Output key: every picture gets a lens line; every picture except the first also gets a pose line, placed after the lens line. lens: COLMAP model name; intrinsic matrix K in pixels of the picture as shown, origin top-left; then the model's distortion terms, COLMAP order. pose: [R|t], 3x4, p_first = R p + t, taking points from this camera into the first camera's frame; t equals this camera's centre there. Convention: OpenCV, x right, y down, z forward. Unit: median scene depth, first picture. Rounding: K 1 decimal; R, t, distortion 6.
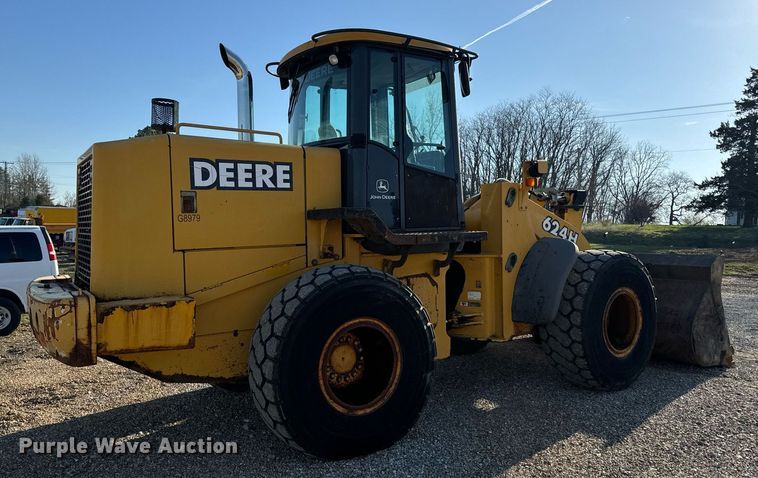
lens RADIAL K [[556.4, 0, 353.7], [0, 556.4, 239.1], [0, 0, 1]] dist [0.000151, -0.003660]
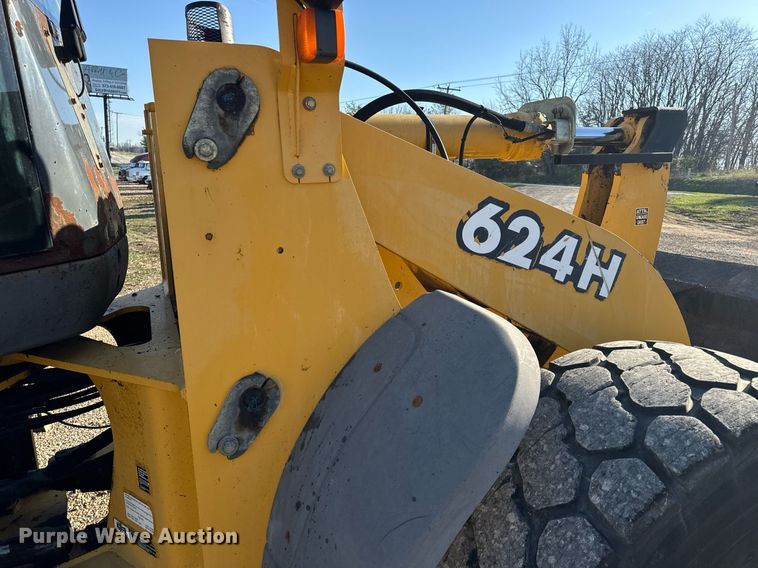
lens RADIAL K [[531.2, 0, 379.0], [0, 531.2, 284.0], [0, 0, 1]] dist [0.060634, -0.067977]
pose [[0.983619, 0.028032, -0.178069, 0.342910], [0.003694, 0.984493, 0.175387, -0.045842], [0.180224, -0.173172, 0.968262, 0.734827]]
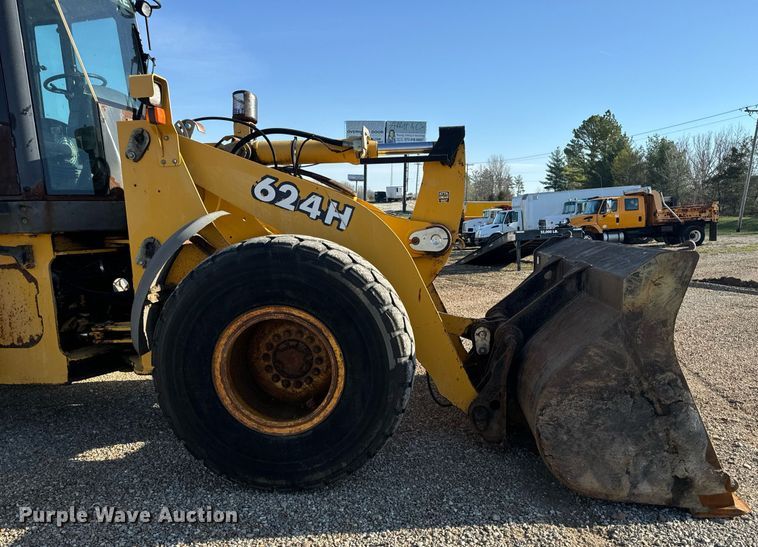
lens RADIAL K [[566.6, 0, 405.8], [0, 566.6, 313.3], [0, 0, 1]] dist [0.099535, -0.169032]
pose [[0.797747, 0.081720, -0.597429, 0.829273], [-0.001013, 0.990954, 0.134197, 0.020403], [0.602991, -0.106451, 0.790613, 0.598124]]
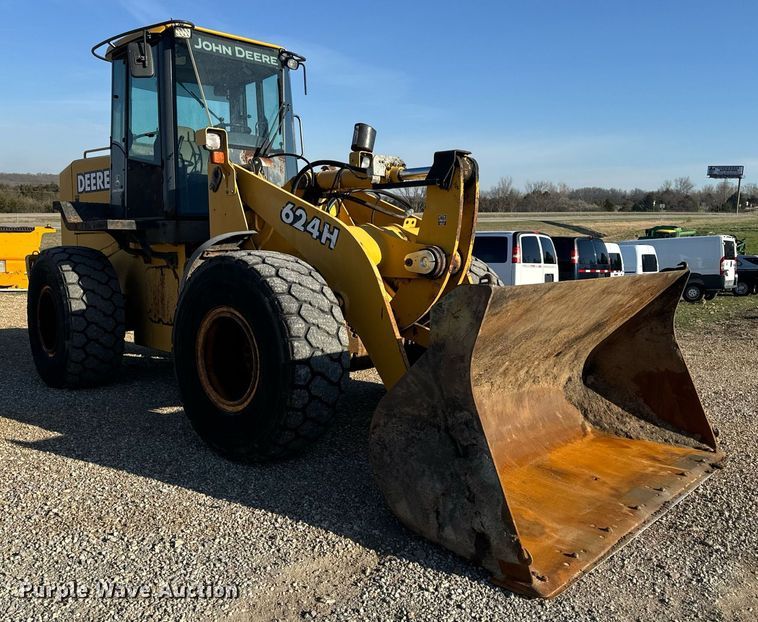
lens RADIAL K [[667.0, 0, 406.3], [0, 667.0, 311.7], [0, 0, 1]] dist [0.086858, -0.011132]
pose [[0.273402, 0.108767, -0.955731, 1.198848], [-0.042378, 0.993984, 0.100997, 0.004117], [0.960966, 0.012889, 0.276366, 0.907206]]
